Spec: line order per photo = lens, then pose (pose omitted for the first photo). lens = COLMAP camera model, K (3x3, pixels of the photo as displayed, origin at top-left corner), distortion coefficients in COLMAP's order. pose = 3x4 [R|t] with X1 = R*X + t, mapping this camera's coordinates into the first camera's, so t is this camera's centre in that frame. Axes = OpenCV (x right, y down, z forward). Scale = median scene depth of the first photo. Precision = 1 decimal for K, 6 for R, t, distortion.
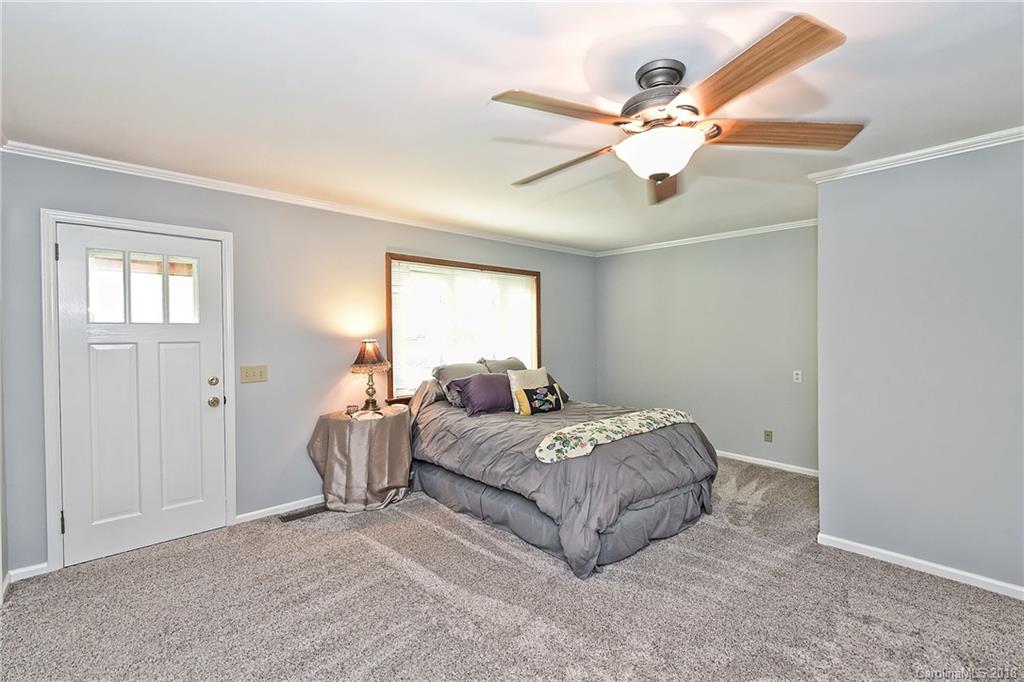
lens RADIAL K [[442.6, 0, 514.9], [0, 442.6, 340.6], [0, 0, 1]] dist [-0.000746, 0.000225]
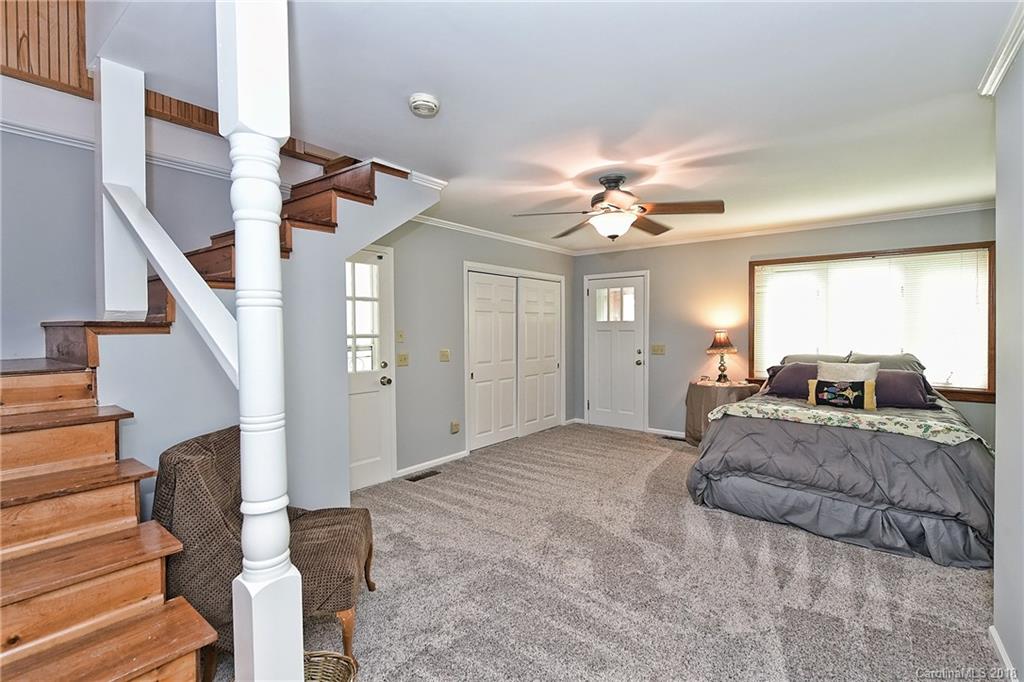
lens RADIAL K [[476.7, 0, 518.6], [0, 476.7, 337.3], [0, 0, 1]] dist [0.011134, 0.000044]
pose [[0.162897, 0.020313, -0.986434, 1.023355], [-0.016073, 0.999710, 0.017932, 0.002624], [0.986512, 0.012934, 0.163177, 0.142117]]
